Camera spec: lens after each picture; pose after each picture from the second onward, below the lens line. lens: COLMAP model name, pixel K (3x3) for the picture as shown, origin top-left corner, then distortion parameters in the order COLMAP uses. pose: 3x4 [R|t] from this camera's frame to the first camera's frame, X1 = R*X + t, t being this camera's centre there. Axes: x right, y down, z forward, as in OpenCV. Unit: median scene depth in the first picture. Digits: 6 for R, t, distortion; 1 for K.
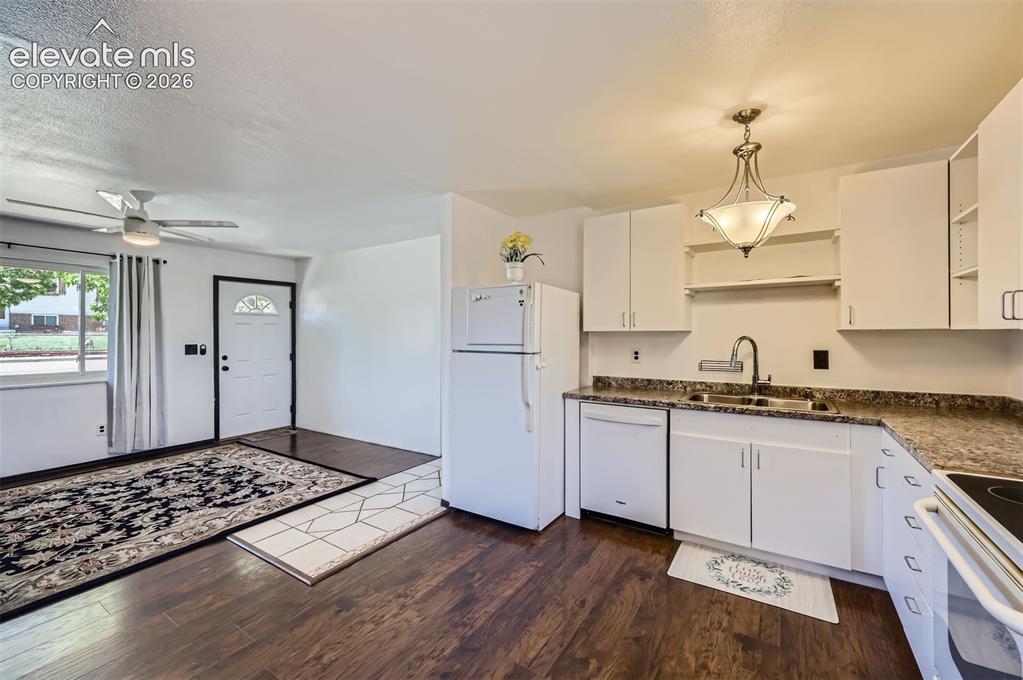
lens RADIAL K [[416.1, 0, 516.1], [0, 416.1, 334.1], [0, 0, 1]] dist [-0.000701, -0.000140]
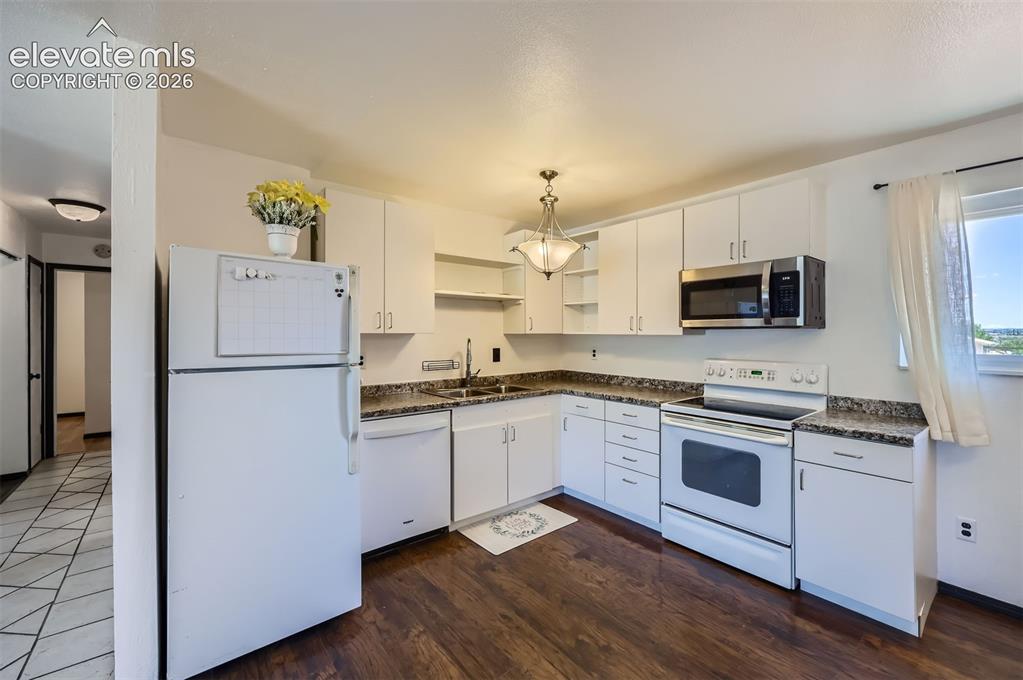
lens RADIAL K [[416.1, 0, 516.9], [0, 416.1, 334.7], [0, 0, 1]] dist [-0.000701, -0.000140]
pose [[0.309319, 0.001481, 0.950957, -0.592006], [-0.001050, 0.999999, -0.001215, -0.004830], [-0.950958, -0.000623, 0.309321, 0.535806]]
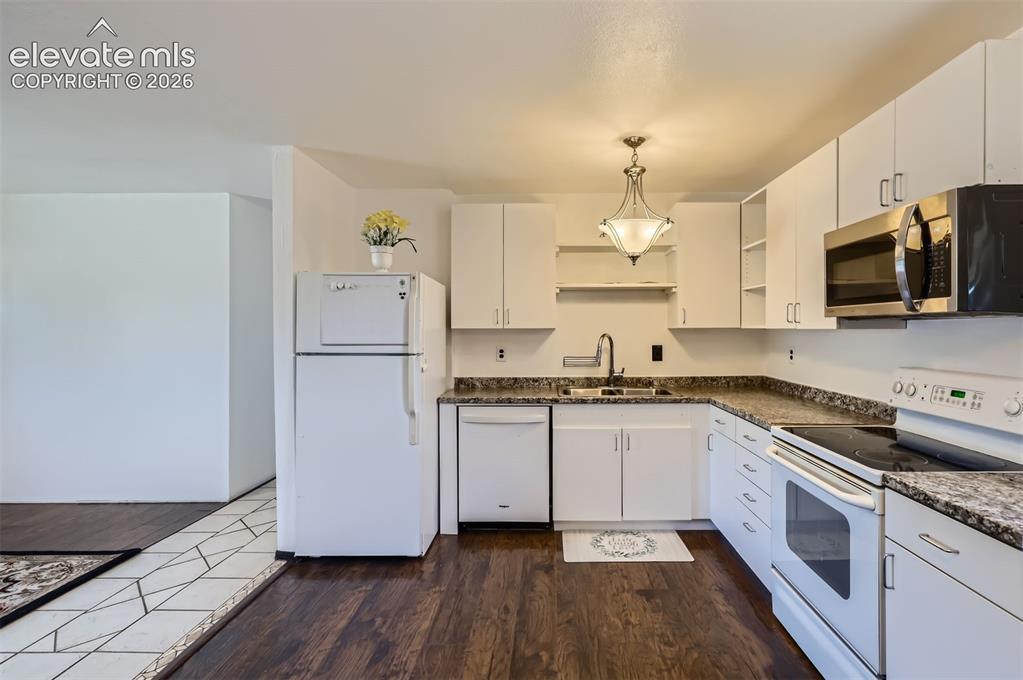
lens RADIAL K [[484.7, 0, 548.7], [0, 484.7, 334.7], [0, 0, 1]] dist [0.000468, -0.000071]
pose [[0.845083, -0.004933, 0.534613, -0.283638], [0.000009, 0.999958, 0.009214, -0.003925], [-0.534636, -0.007782, 0.845047, -0.003893]]
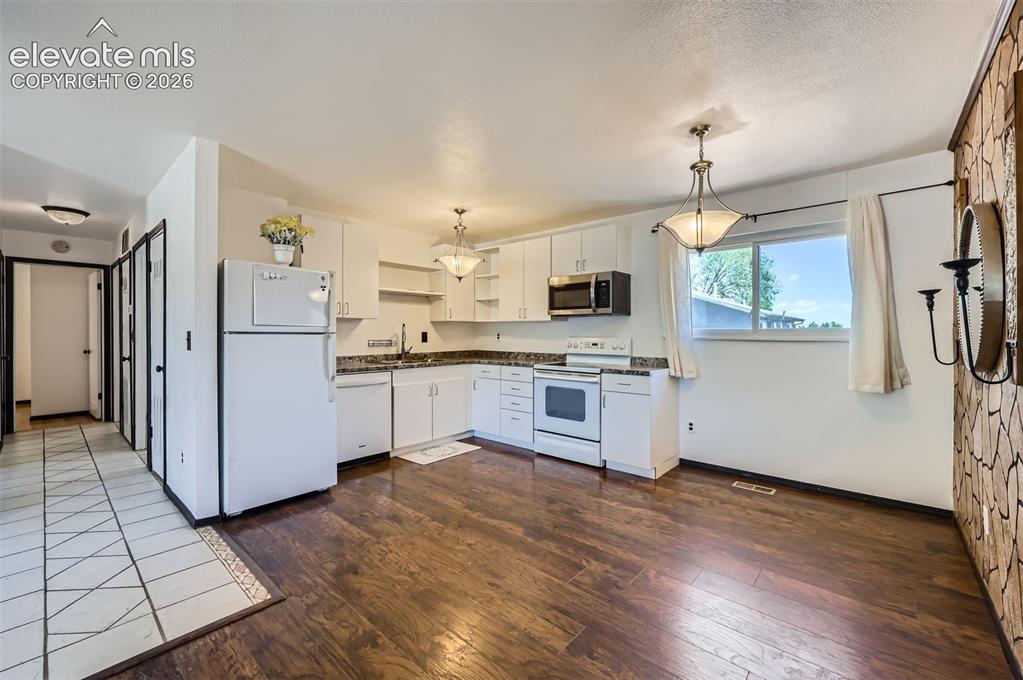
lens RADIAL K [[416.1, 0, 516.1], [0, 416.1, 334.5], [0, 0, 1]] dist [-0.000701, -0.000140]
pose [[0.151575, -0.000479, 0.988446, -1.077630], [-0.001318, 0.999999, 0.000686, 0.050406], [-0.988445, -0.001407, 0.151574, 0.339902]]
